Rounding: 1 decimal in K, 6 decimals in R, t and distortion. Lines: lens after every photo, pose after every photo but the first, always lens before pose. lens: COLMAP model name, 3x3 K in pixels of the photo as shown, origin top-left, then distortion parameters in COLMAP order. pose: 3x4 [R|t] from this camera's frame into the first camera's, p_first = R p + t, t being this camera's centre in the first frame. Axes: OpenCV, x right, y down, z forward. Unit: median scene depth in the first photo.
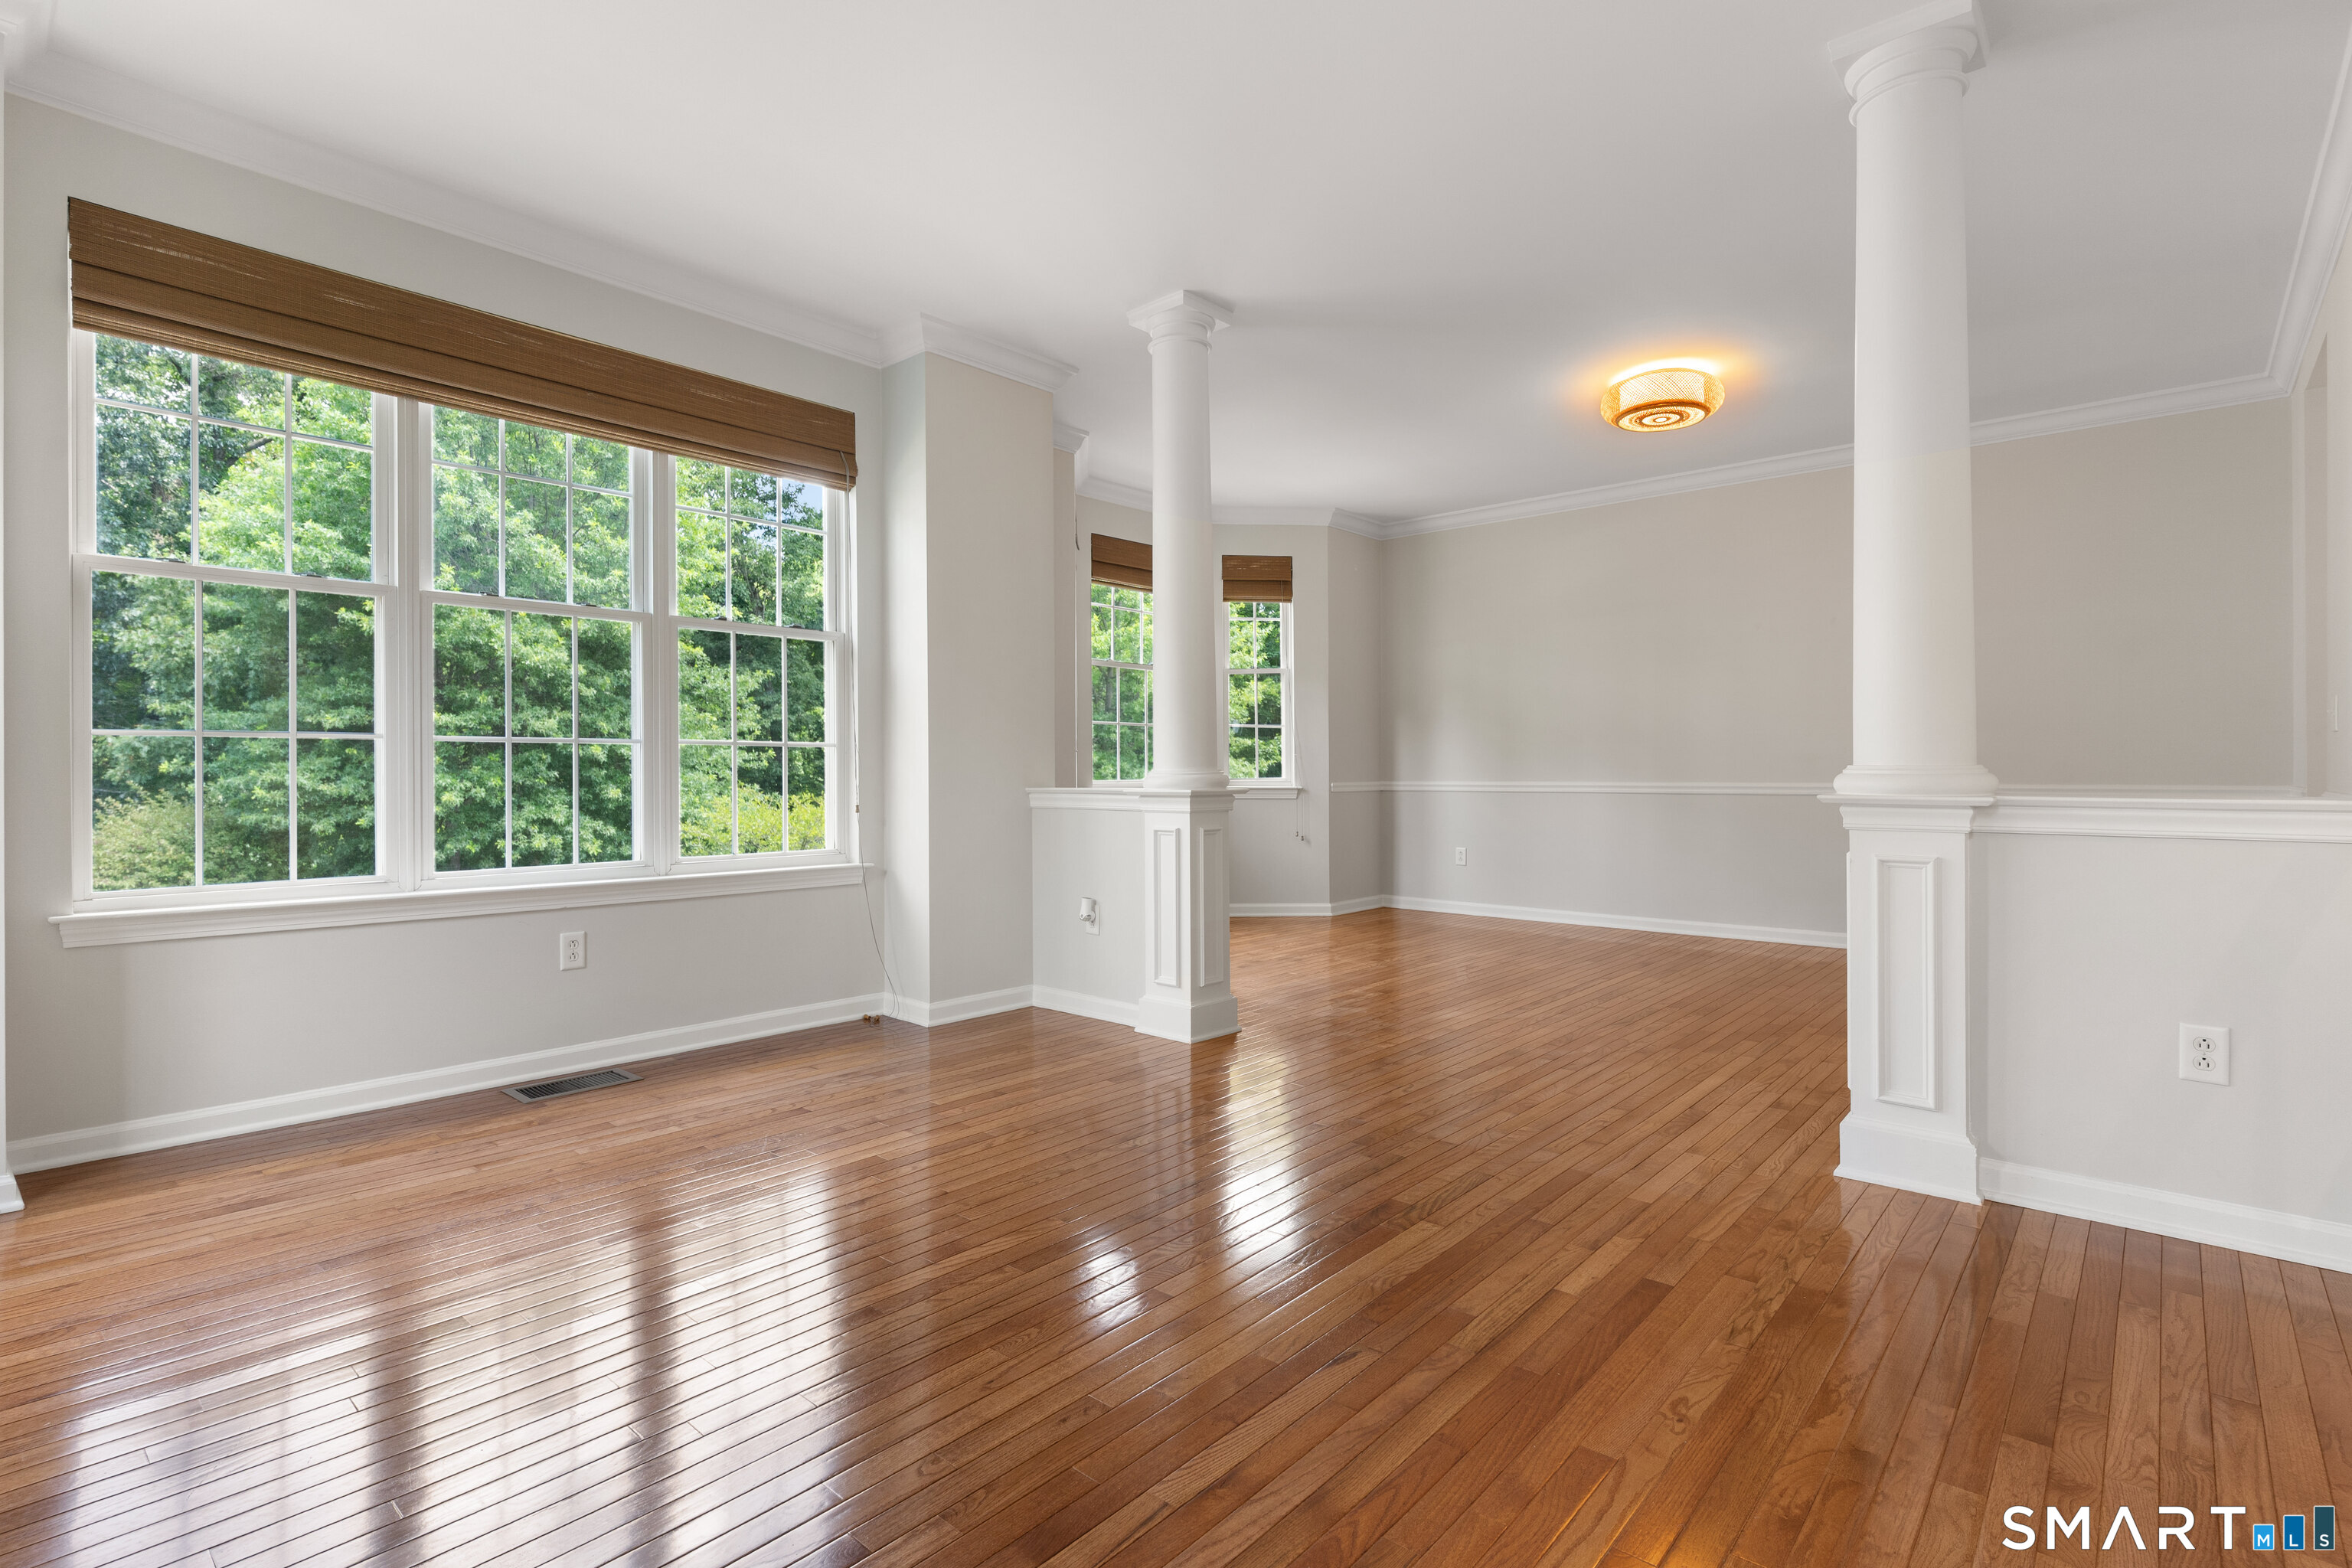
lens RADIAL K [[1130.3, 0, 1180.4], [0, 1130.3, 769.0], [0, 0, 1]] dist [0.005192, -0.002546]
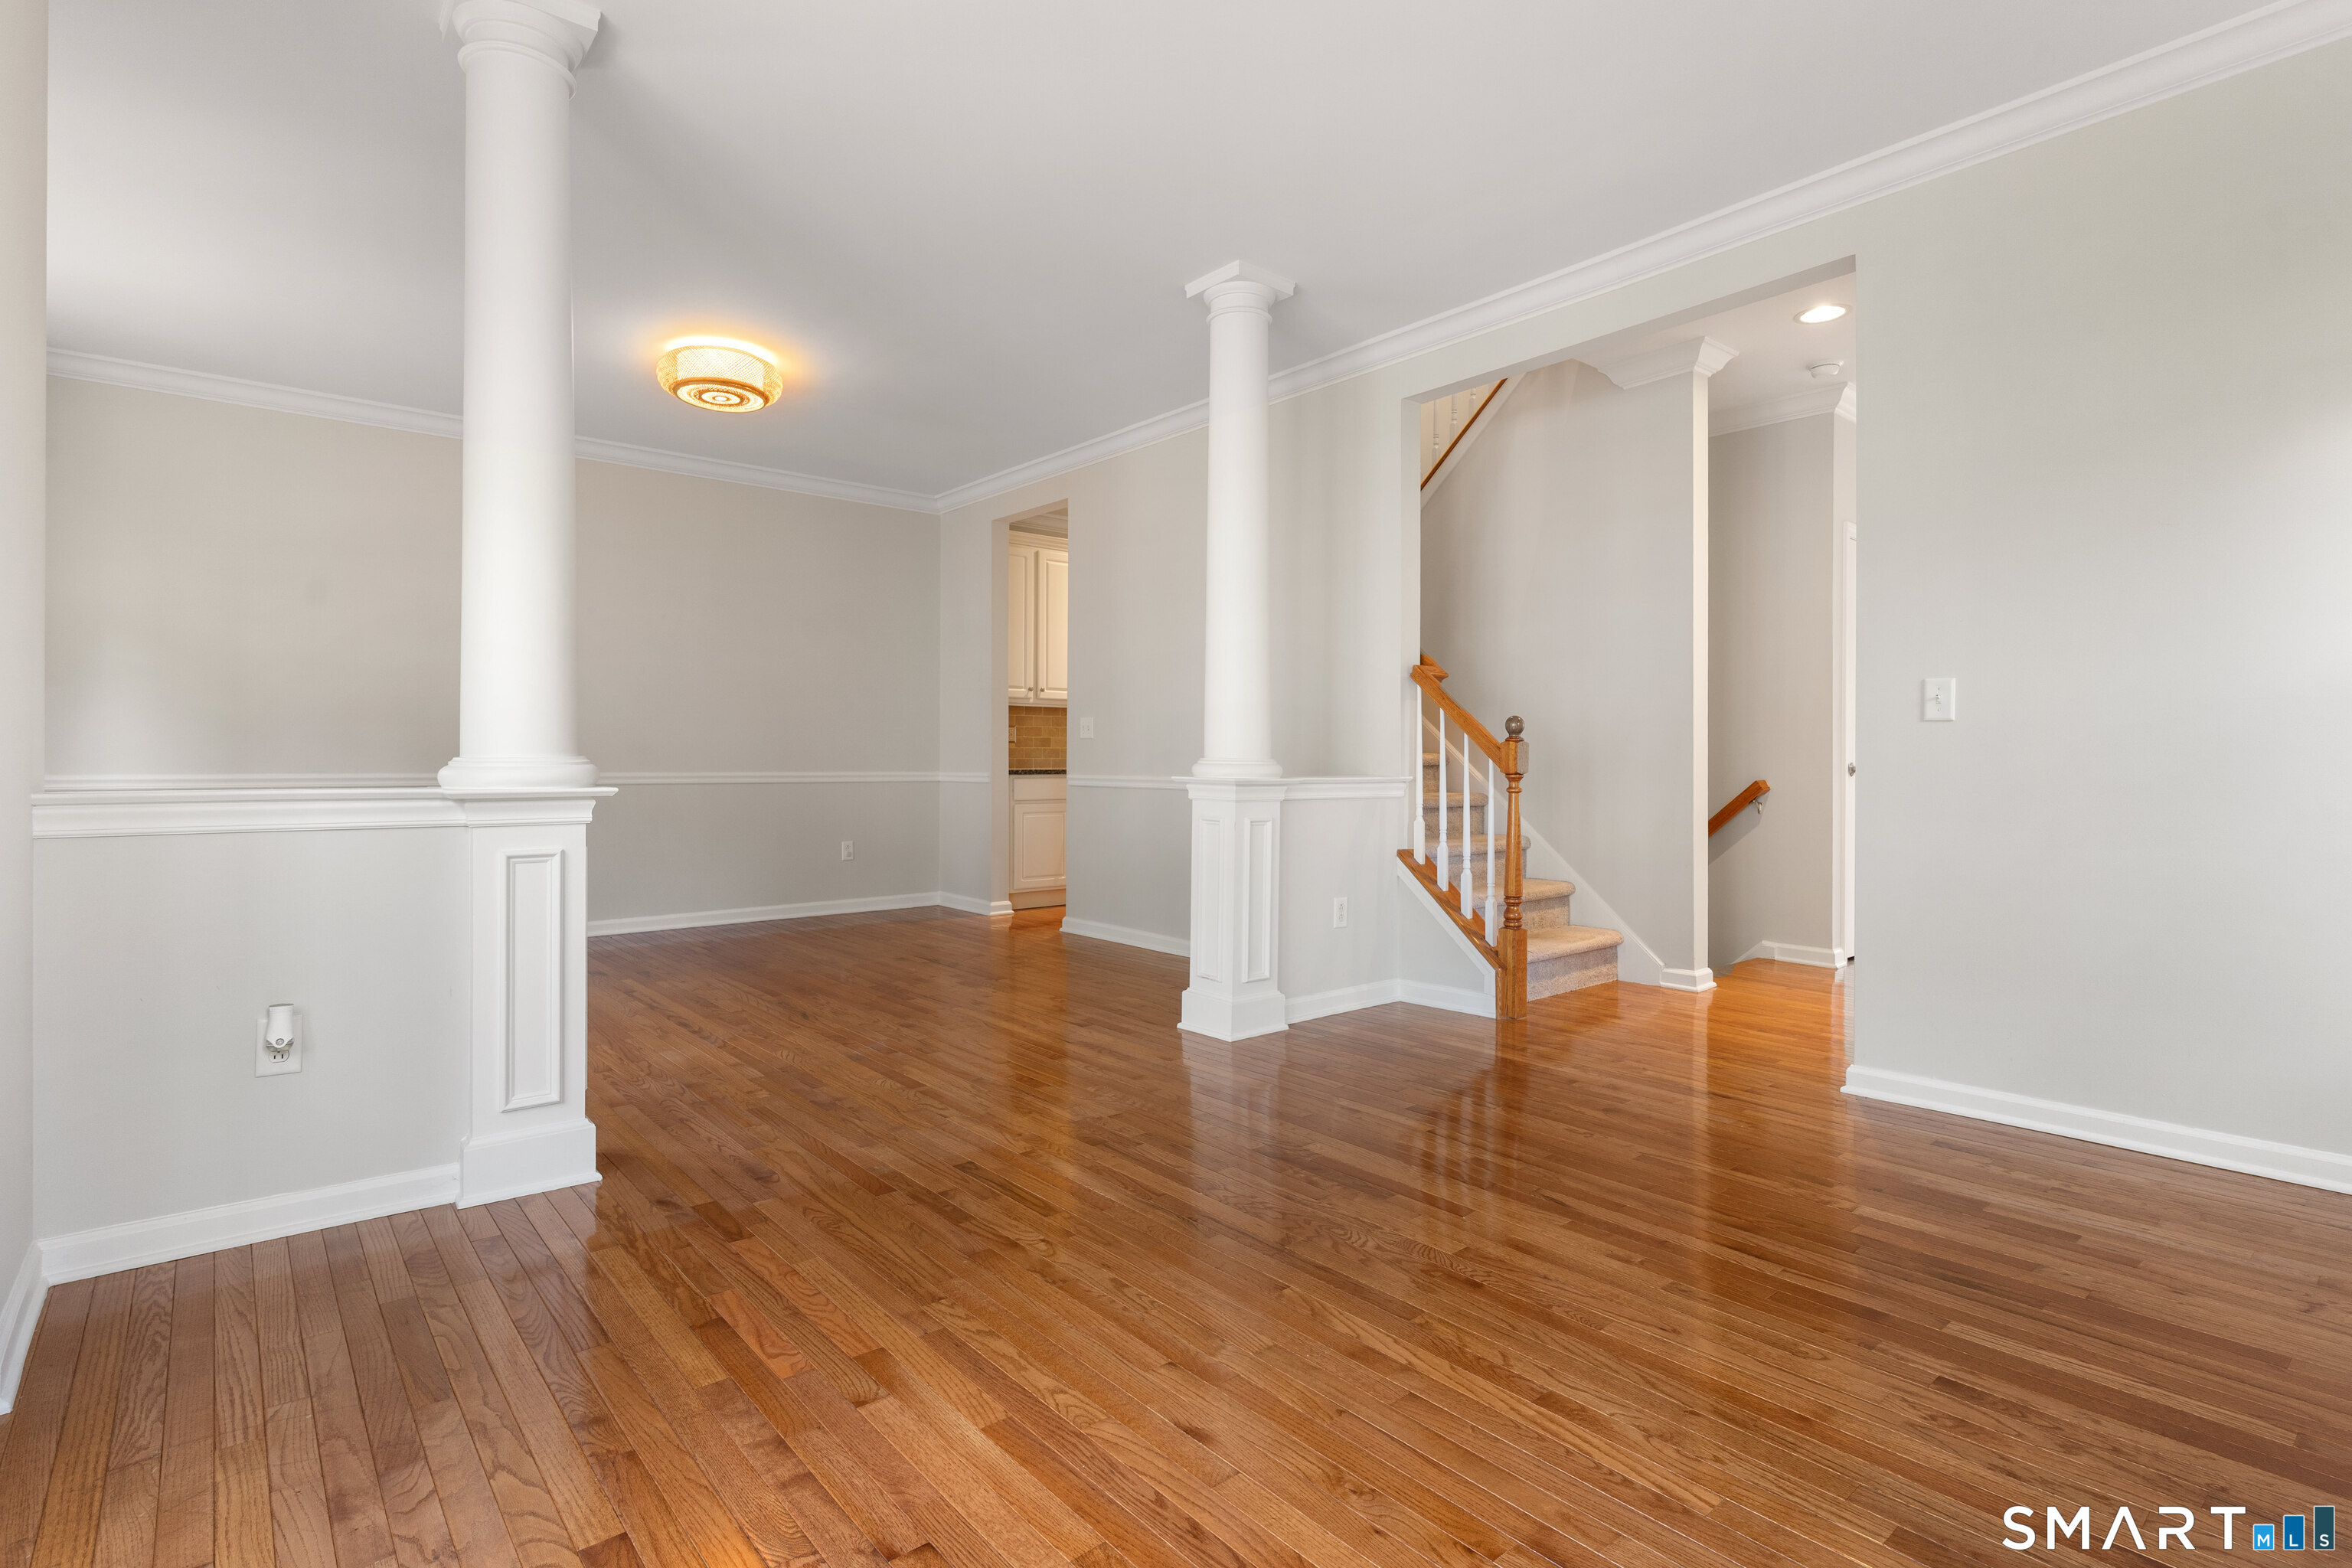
lens RADIAL K [[1130.3, 0, 1178.6], [0, 1130.3, 786.2], [0, 0, 1]] dist [0.005192, -0.002546]
pose [[0.153826, -0.017116, 0.987950, -0.793837], [-0.001454, 0.999845, 0.017549, 0.008648], [-0.988097, -0.004136, 0.153777, 0.798769]]
